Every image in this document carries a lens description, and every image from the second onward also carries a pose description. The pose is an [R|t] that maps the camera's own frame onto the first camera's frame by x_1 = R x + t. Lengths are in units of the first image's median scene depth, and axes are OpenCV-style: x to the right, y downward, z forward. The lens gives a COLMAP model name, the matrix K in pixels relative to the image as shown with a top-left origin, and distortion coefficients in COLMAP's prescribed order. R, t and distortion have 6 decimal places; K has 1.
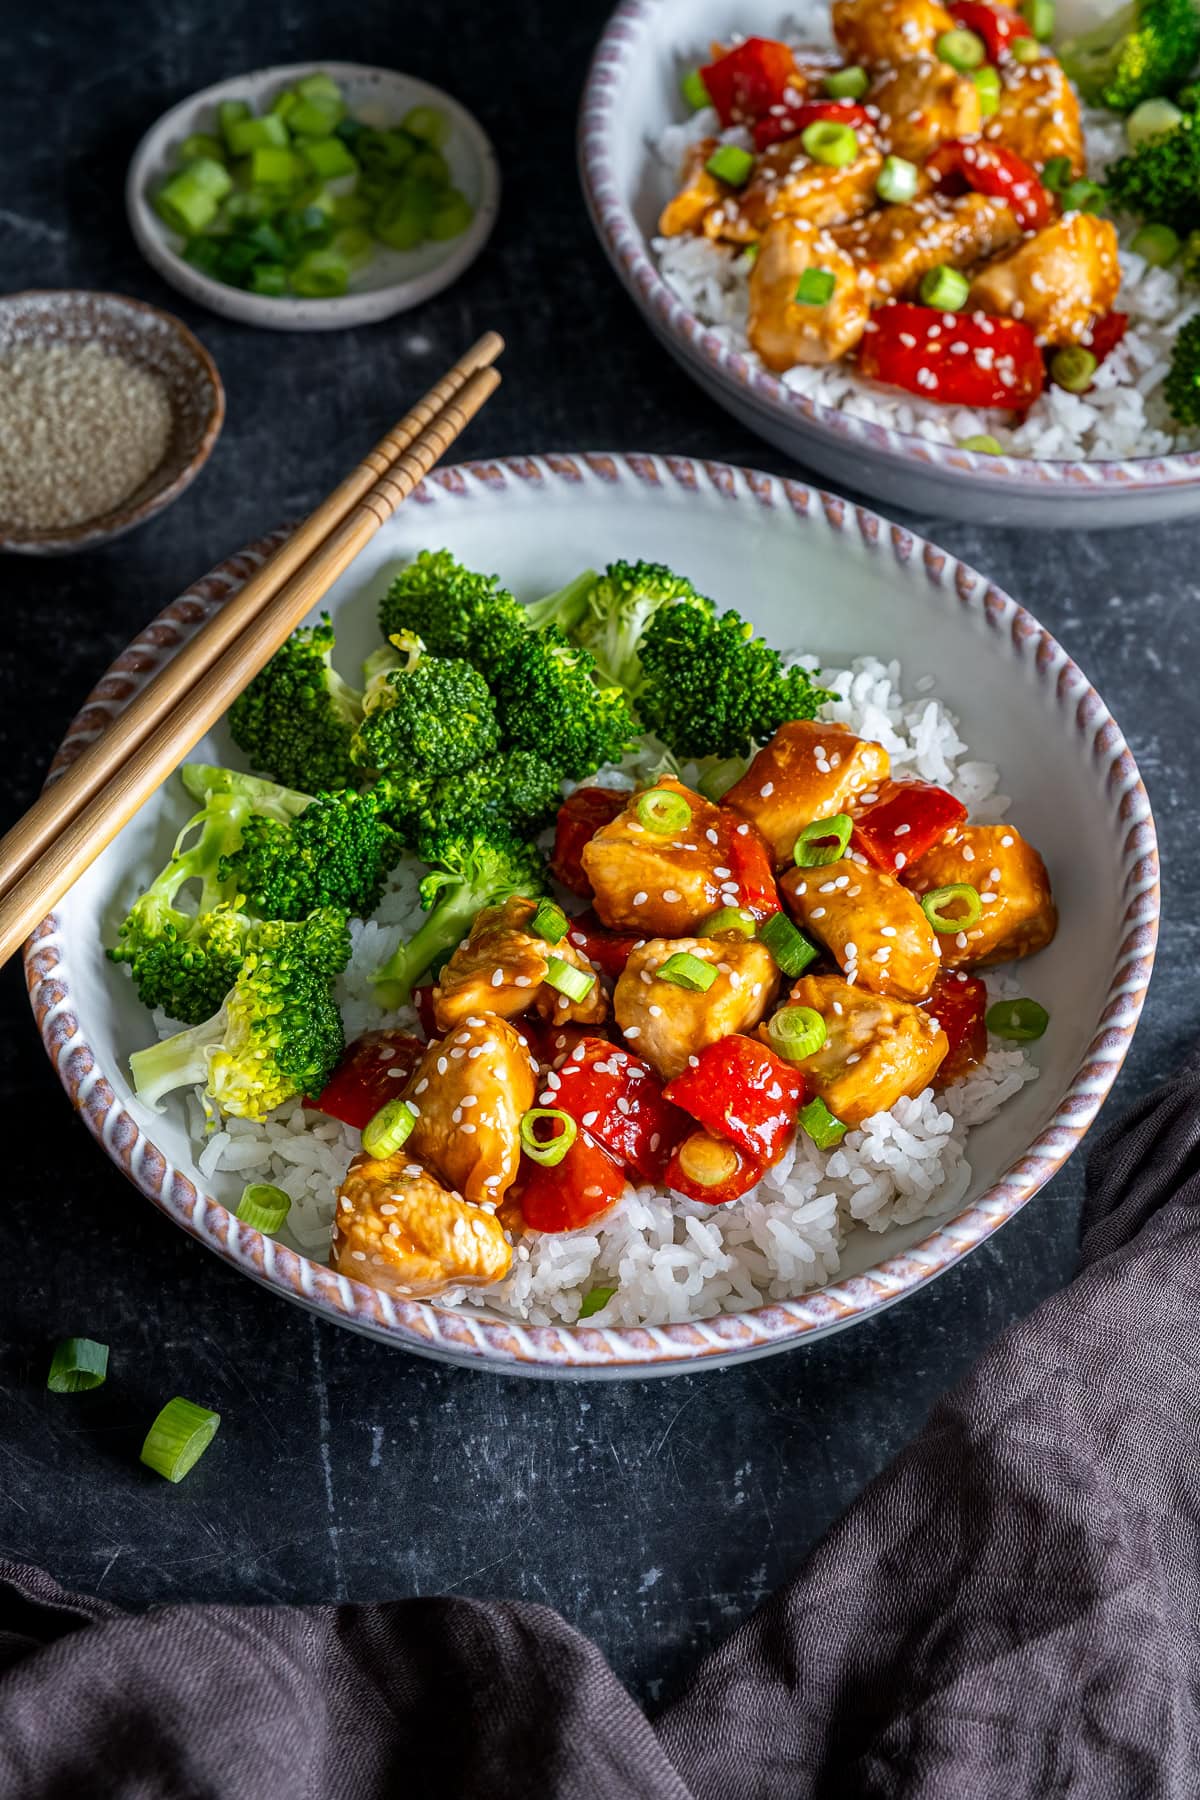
lens RADIAL K [[3355.4, 0, 617.0], [0, 3355.4, 890.5], [0, 0, 1]] dist [0.205496, 0.000000]
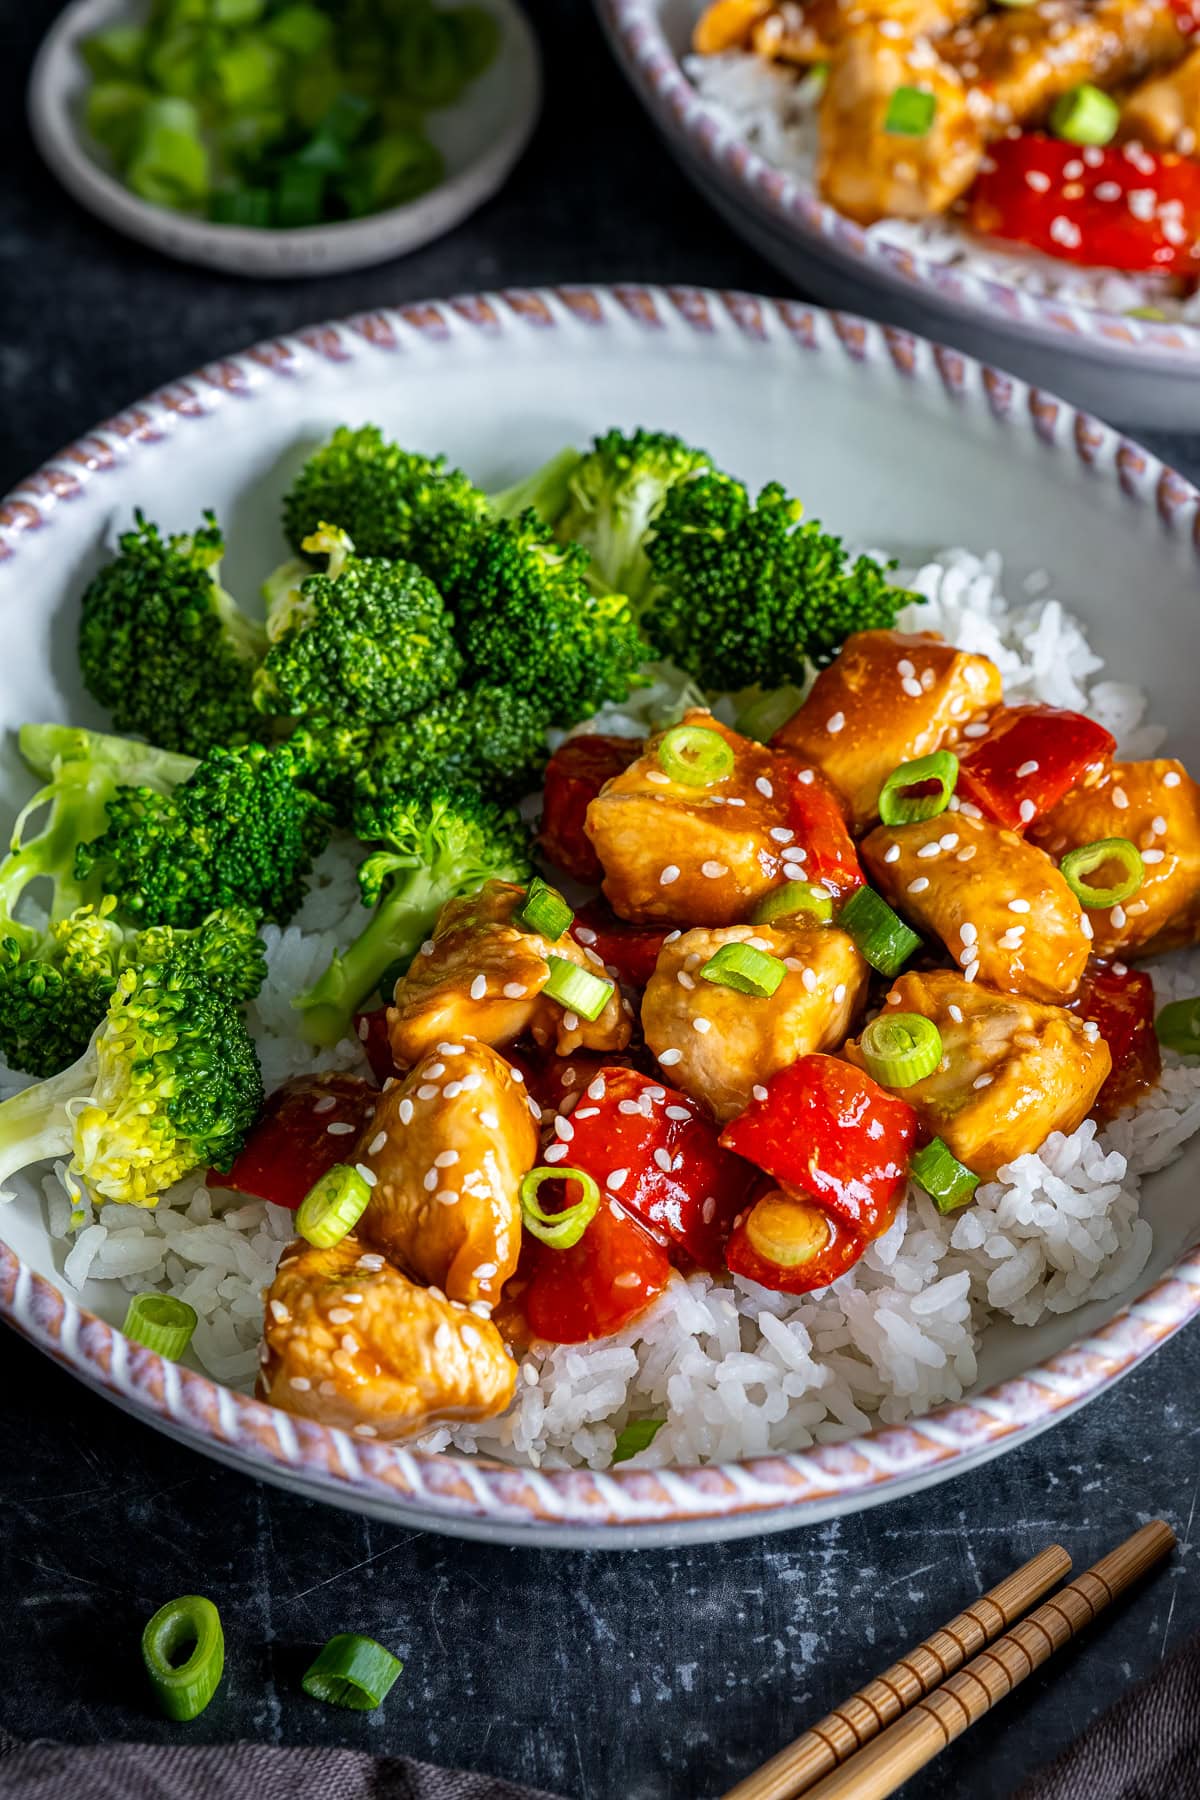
lens RADIAL K [[4004.1, 0, 634.1], [0, 4004.1, 880.4], [0, 0, 1]] dist [0.167438, 0.000000]
pose [[0.998755, -0.038870, 0.031255, -0.027430], [0.040154, 0.998328, -0.041573, 0.038777], [-0.029587, 0.042777, 0.998646, 0.148215]]
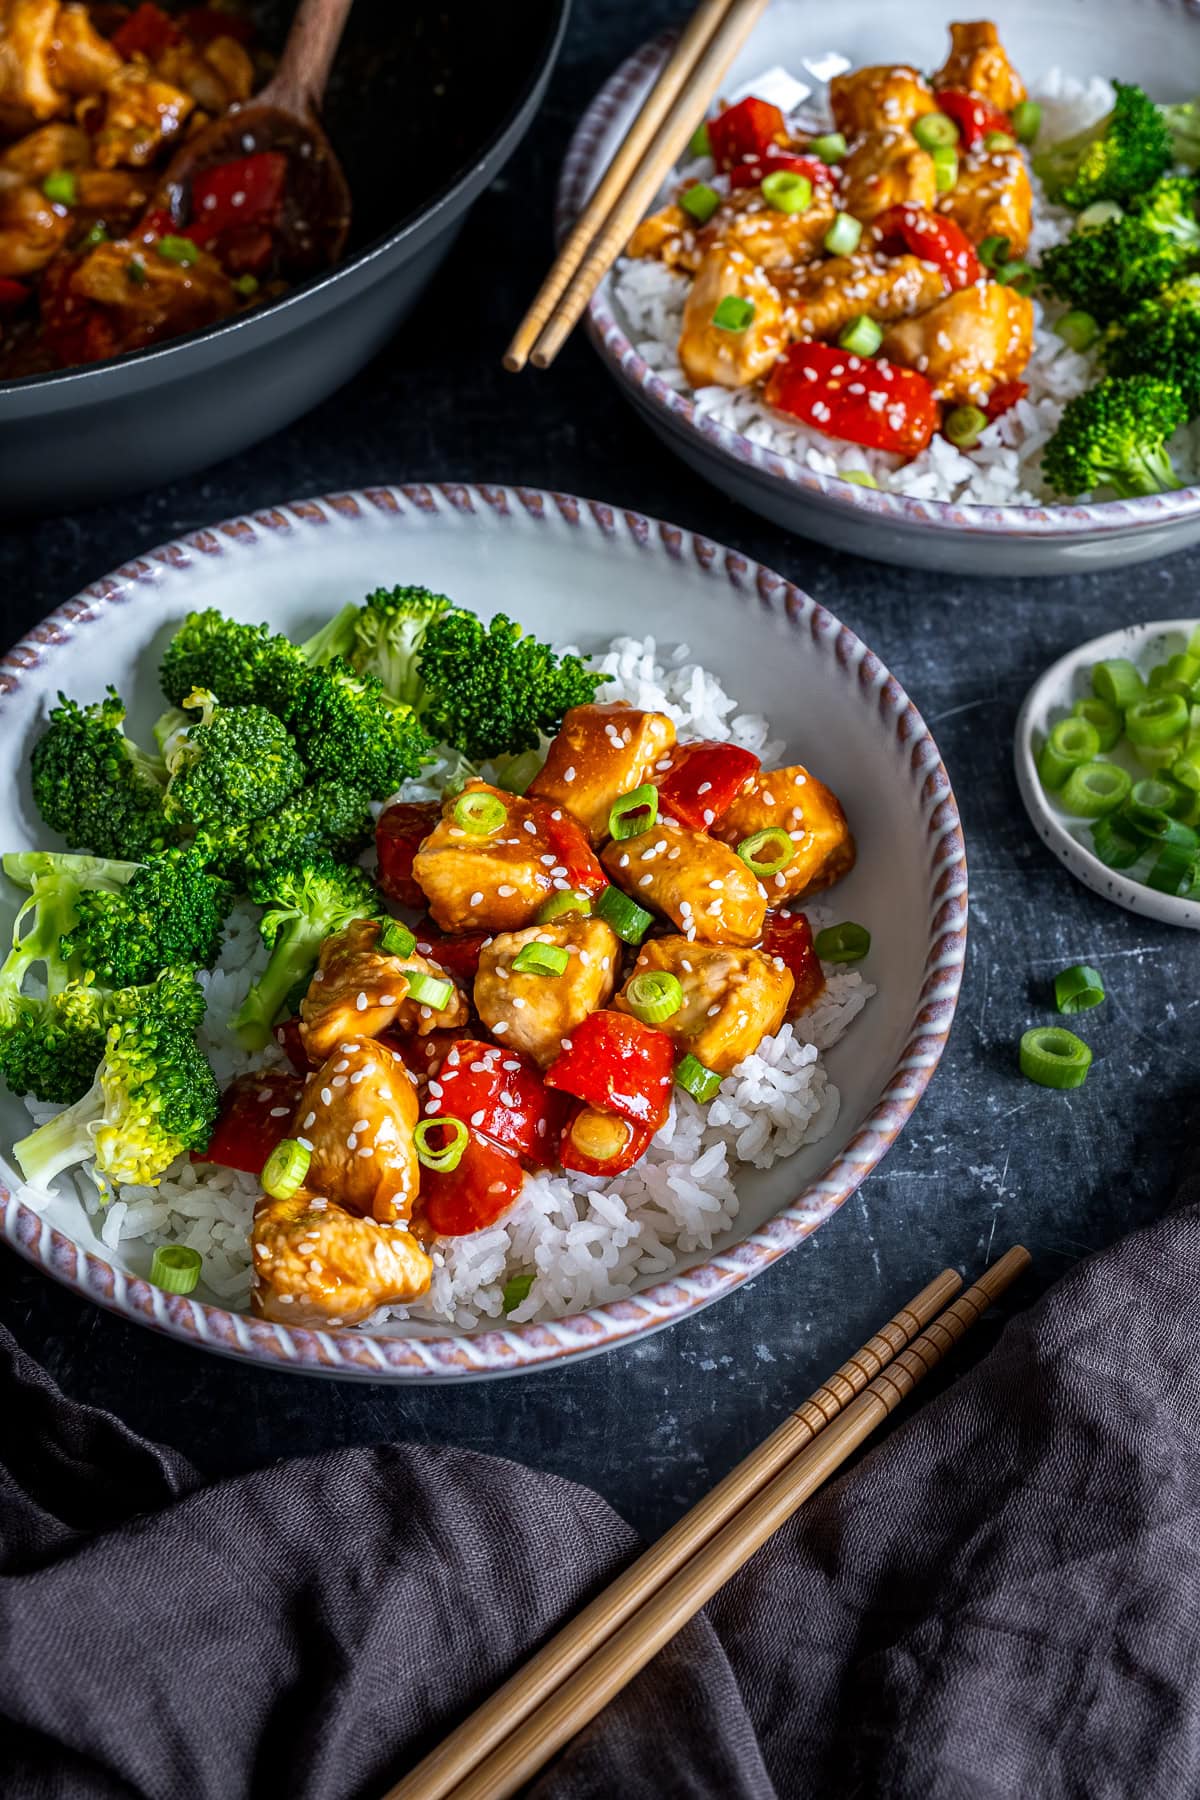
lens RADIAL K [[2520.0, 0, 613.5], [0, 2520.0, 904.5], [0, 0, 1]] dist [0.027775, 0.000000]
pose [[0.973220, -0.189393, 0.130284, -0.053525], [0.187999, 0.981899, 0.023036, -0.005771], [-0.132289, 0.002074, 0.991209, 0.224564]]
